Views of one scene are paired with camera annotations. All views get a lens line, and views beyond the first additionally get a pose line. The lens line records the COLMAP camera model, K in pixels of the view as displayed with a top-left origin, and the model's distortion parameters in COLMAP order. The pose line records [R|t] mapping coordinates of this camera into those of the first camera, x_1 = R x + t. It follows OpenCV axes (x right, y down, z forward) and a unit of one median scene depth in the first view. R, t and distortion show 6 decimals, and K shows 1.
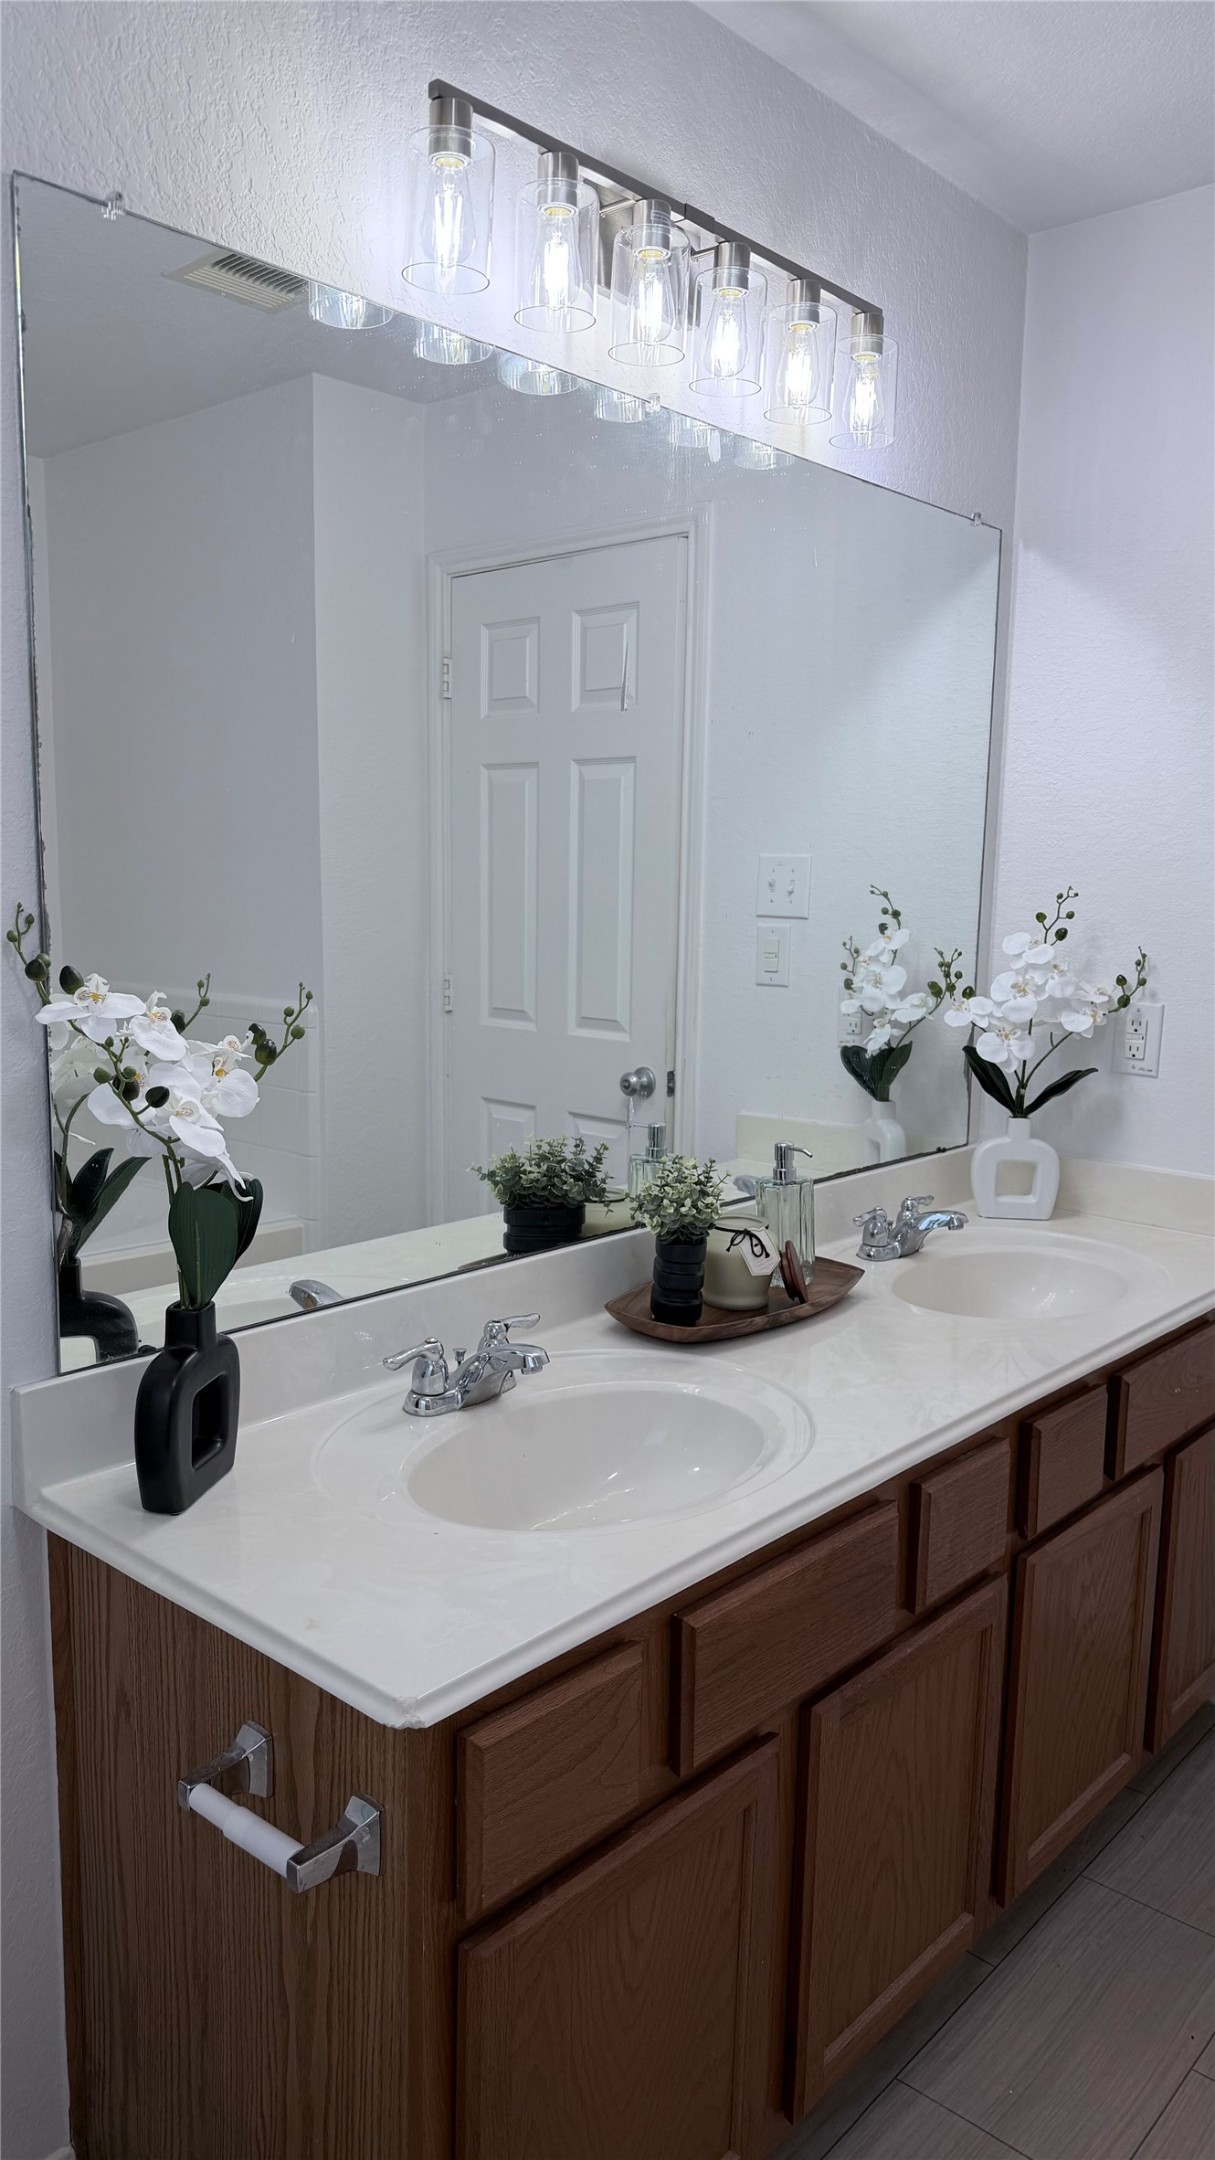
lens RADIAL K [[1512.0, 0, 607.5], [0, 1512.0, 1080.0], [0, 0, 1]] dist [0.000232, -0.000005]
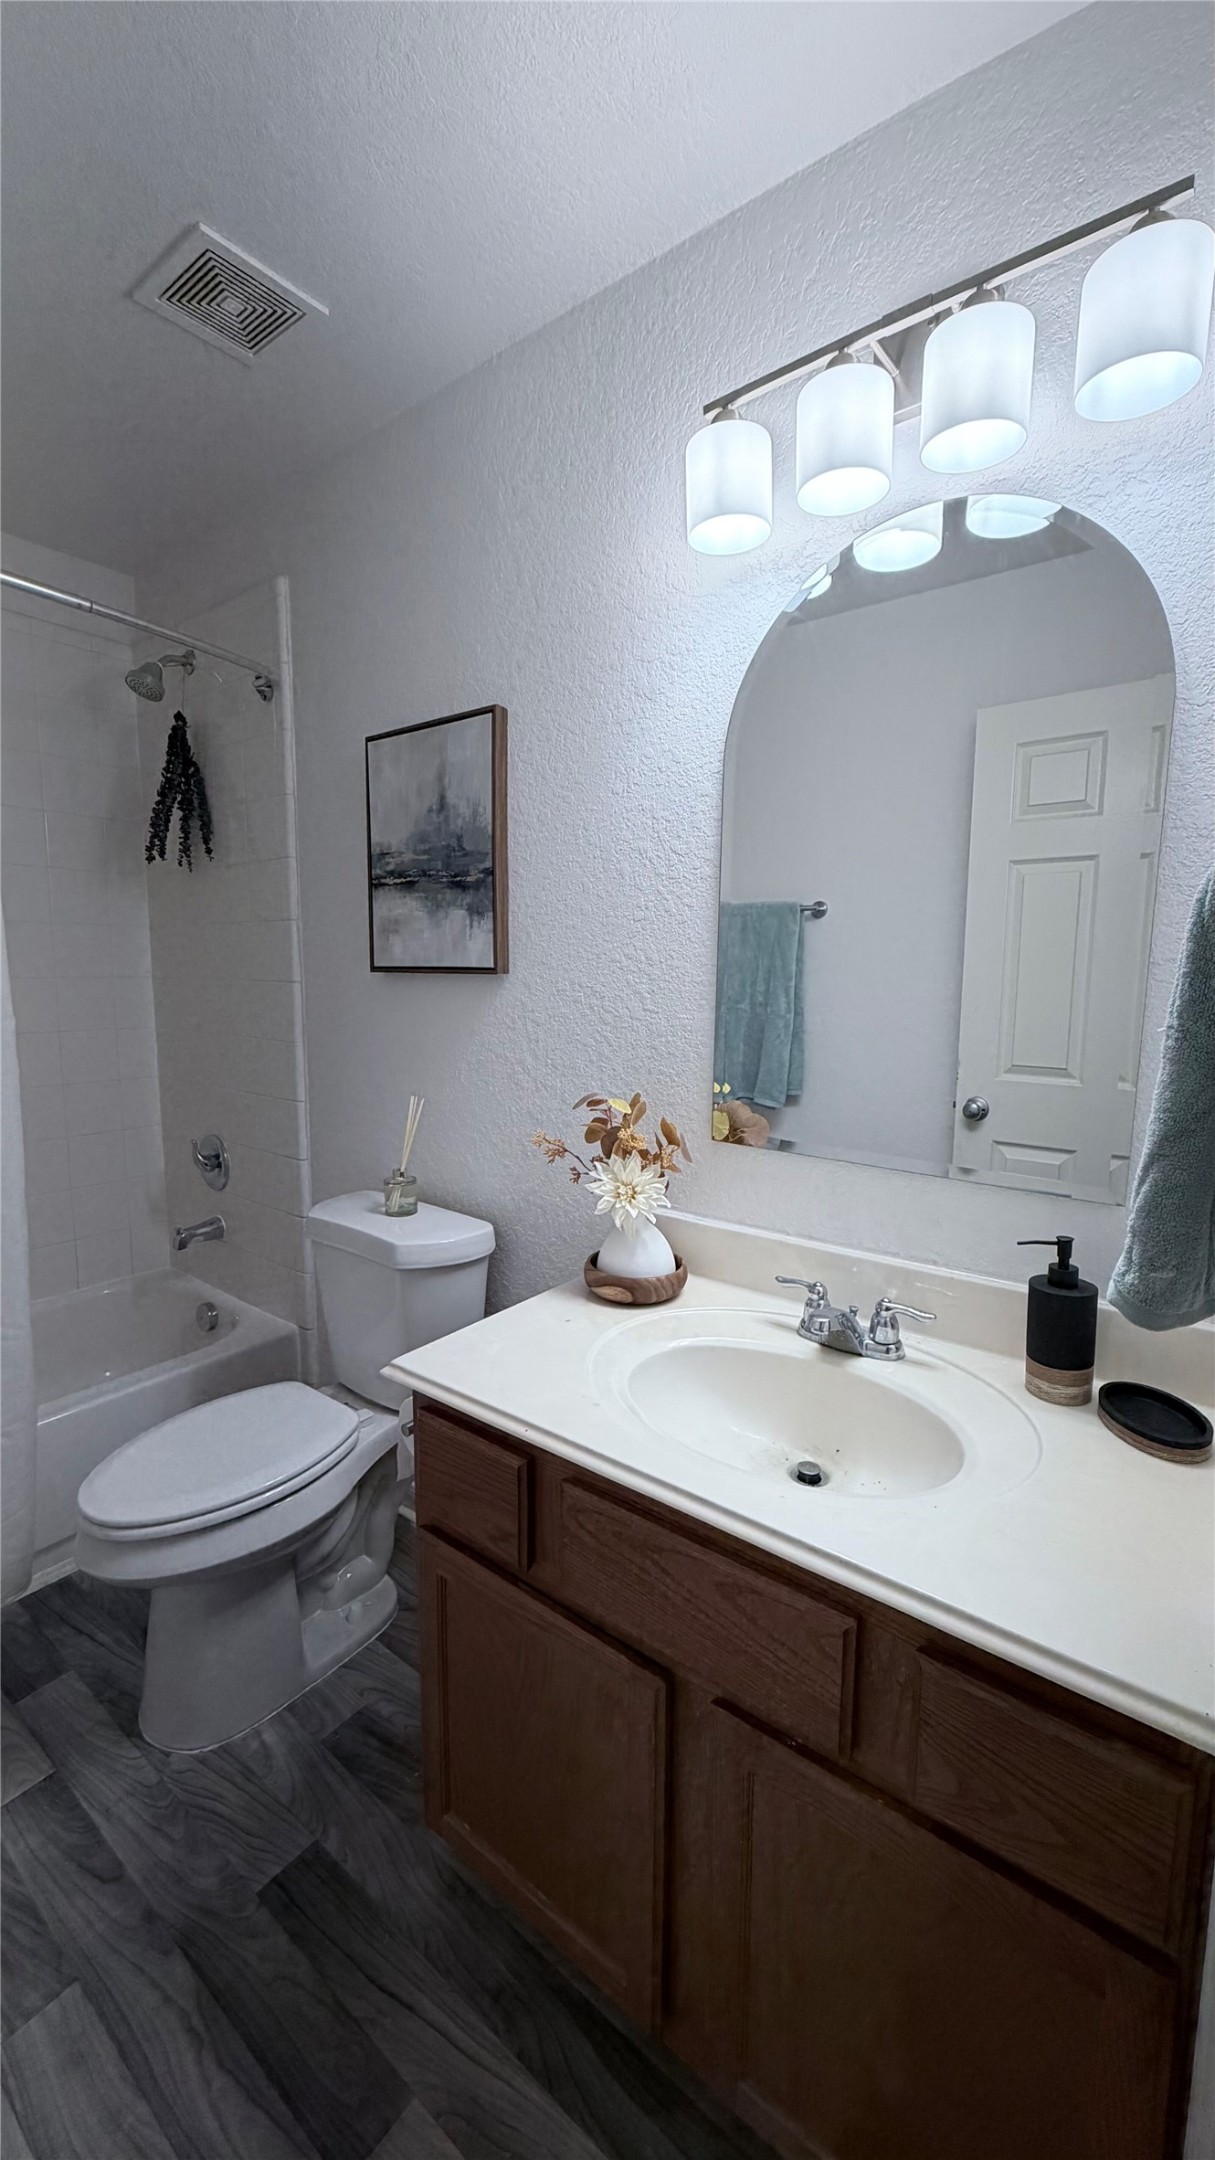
lens RADIAL K [[858.6, 0, 607.5], [0, 858.6, 1080.0], [0, 0, 1]] dist [0.000061, 0.000122]
pose [[0.080432, 0.108594, -0.990827, 0.597341], [-0.141147, 0.985271, 0.096527, -0.056296], [0.986716, 0.132089, 0.094575, 0.709588]]
